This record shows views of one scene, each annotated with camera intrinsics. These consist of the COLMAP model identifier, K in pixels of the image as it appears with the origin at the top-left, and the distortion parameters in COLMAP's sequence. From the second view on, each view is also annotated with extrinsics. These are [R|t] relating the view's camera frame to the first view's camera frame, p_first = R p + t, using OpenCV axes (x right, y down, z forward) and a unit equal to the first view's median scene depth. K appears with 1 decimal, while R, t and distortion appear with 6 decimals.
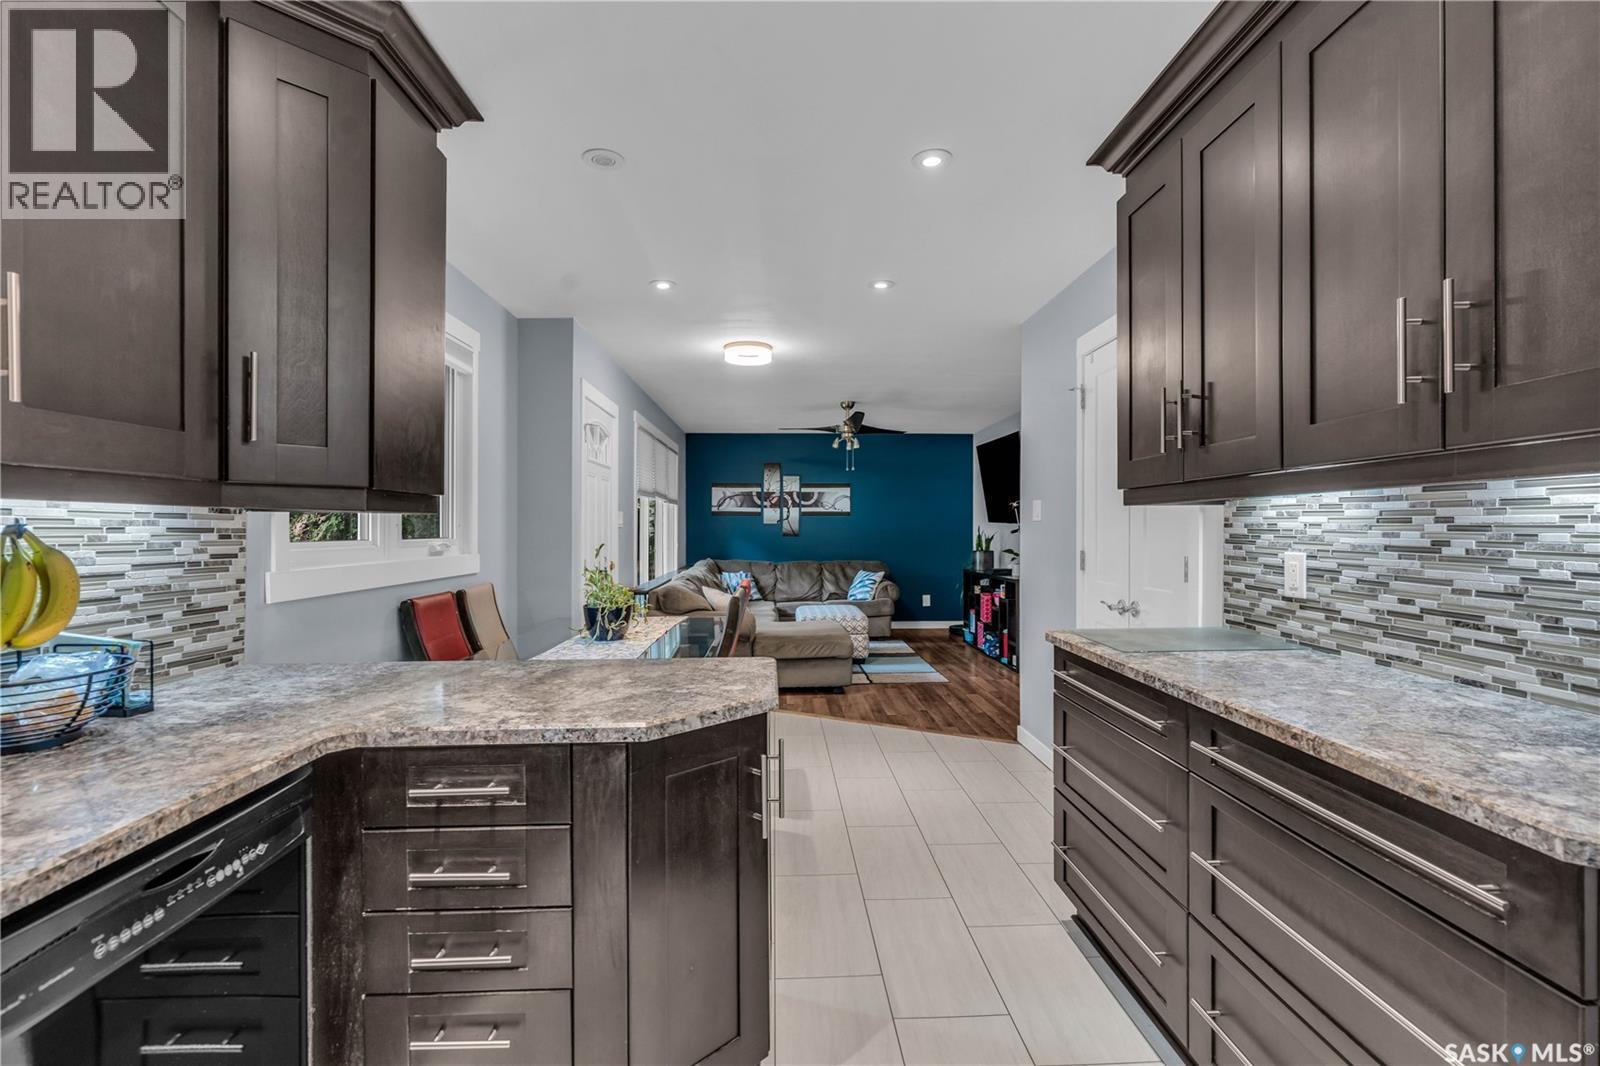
lens RADIAL K [[734.3, 0, 810.0], [0, 734.3, 526.2], [0, 0, 1]] dist [-0.010312, 0.002500]
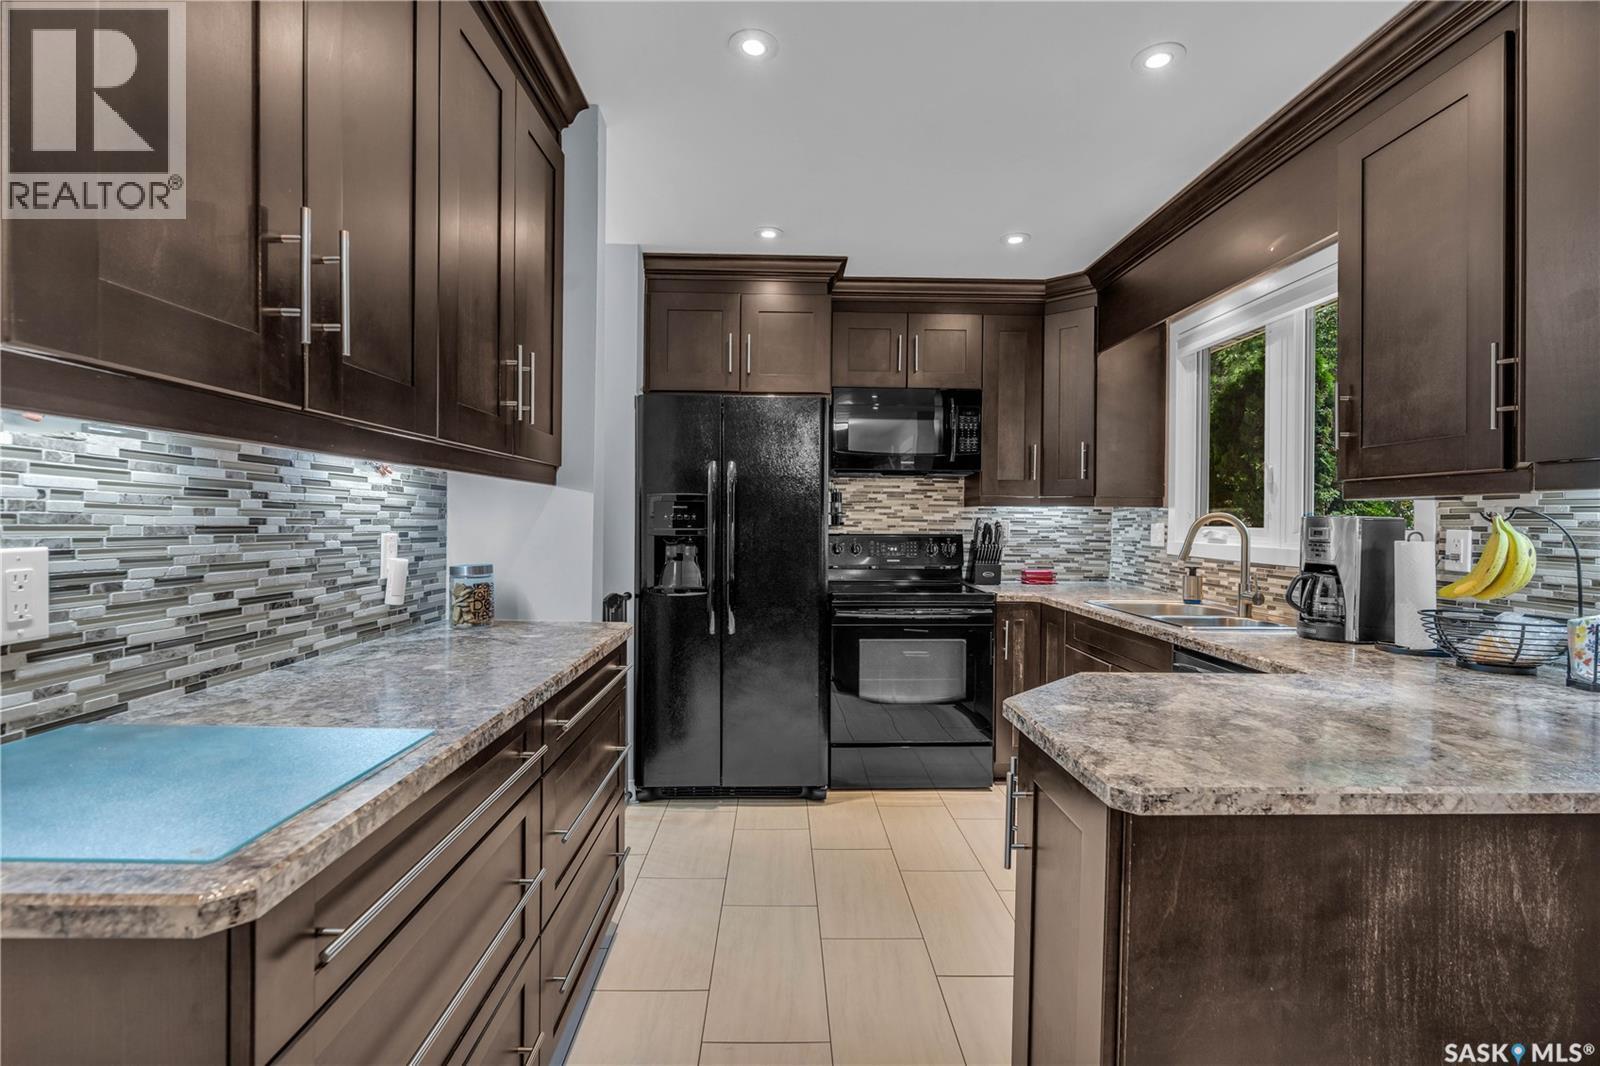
lens RADIAL K [[734.3, 0, 807.8], [0, 734.3, 528.2], [0, 0, 1]] dist [-0.010312, 0.002500]
pose [[-0.999924, -0.007136, 0.010066, 0.043132], [-0.007056, 0.999943, 0.007953, 0.004727], [-0.010122, 0.007881, -0.999918, 0.443219]]
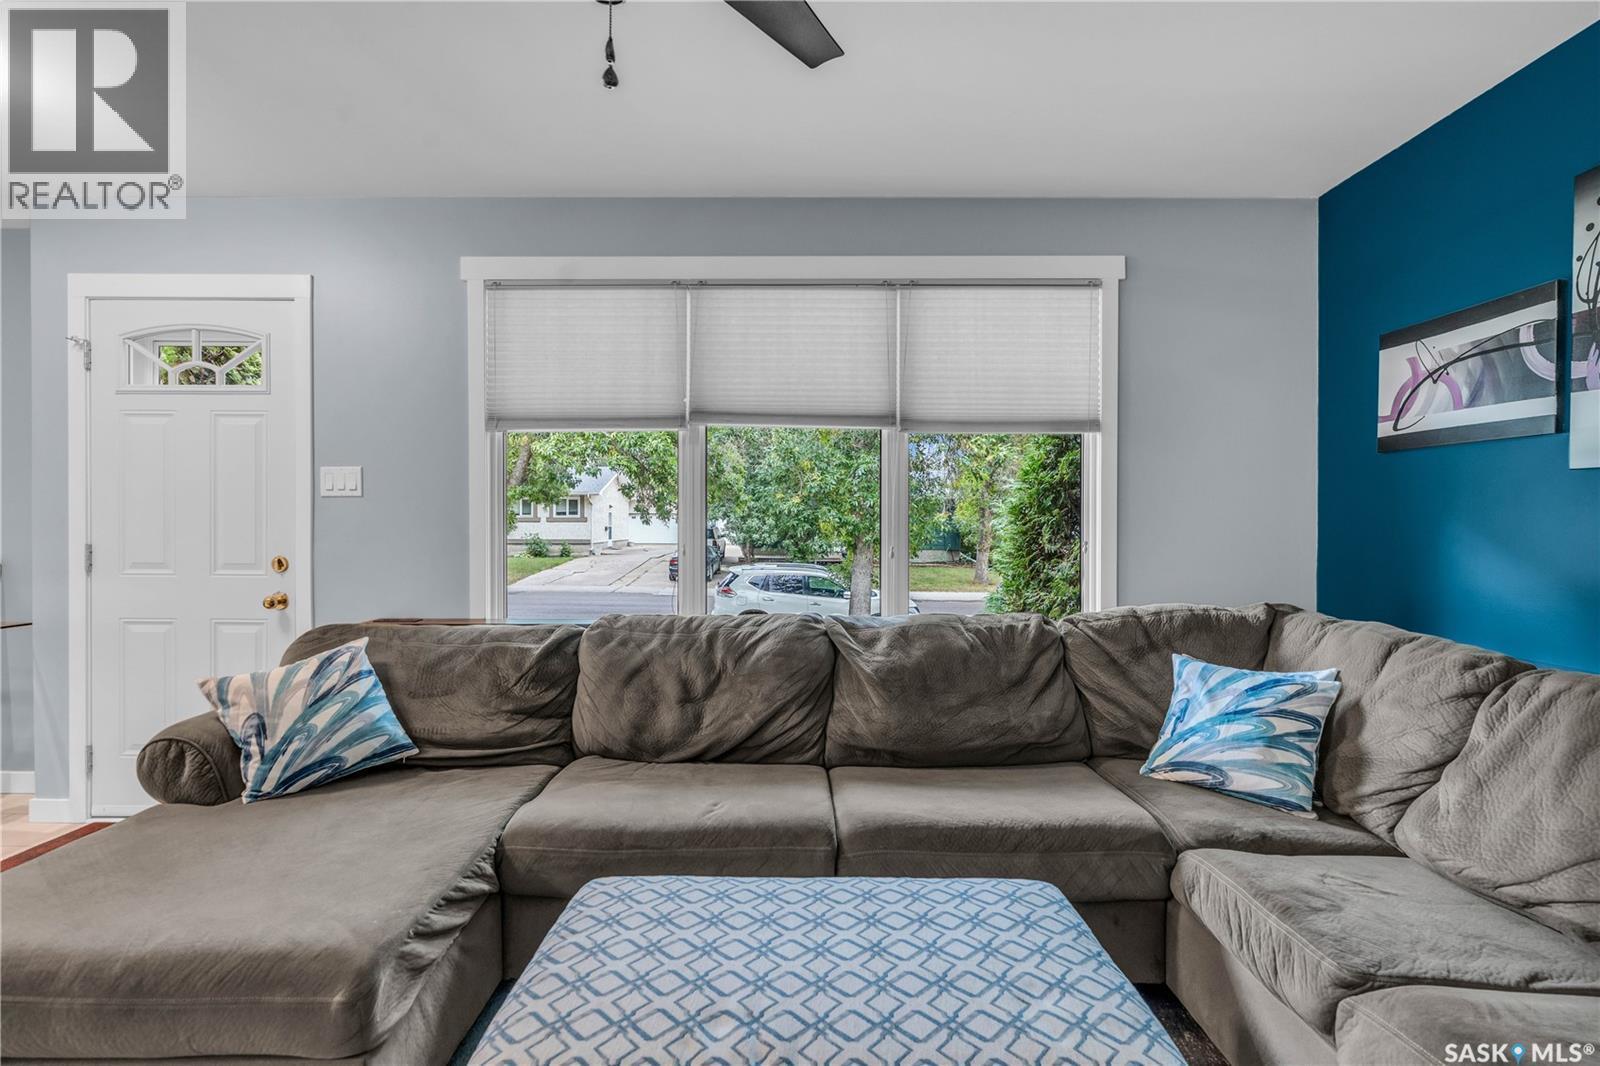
lens RADIAL K [[734.3, 0, 796.2], [0, 734.3, 532.4], [0, 0, 1]] dist [-0.010312, 0.002500]
pose [[-0.049687, 0.011372, -0.998700, 0.194175], [-0.001555, 0.999933, 0.011463, 0.015624], [0.998764, 0.002123, -0.049666, 1.012483]]
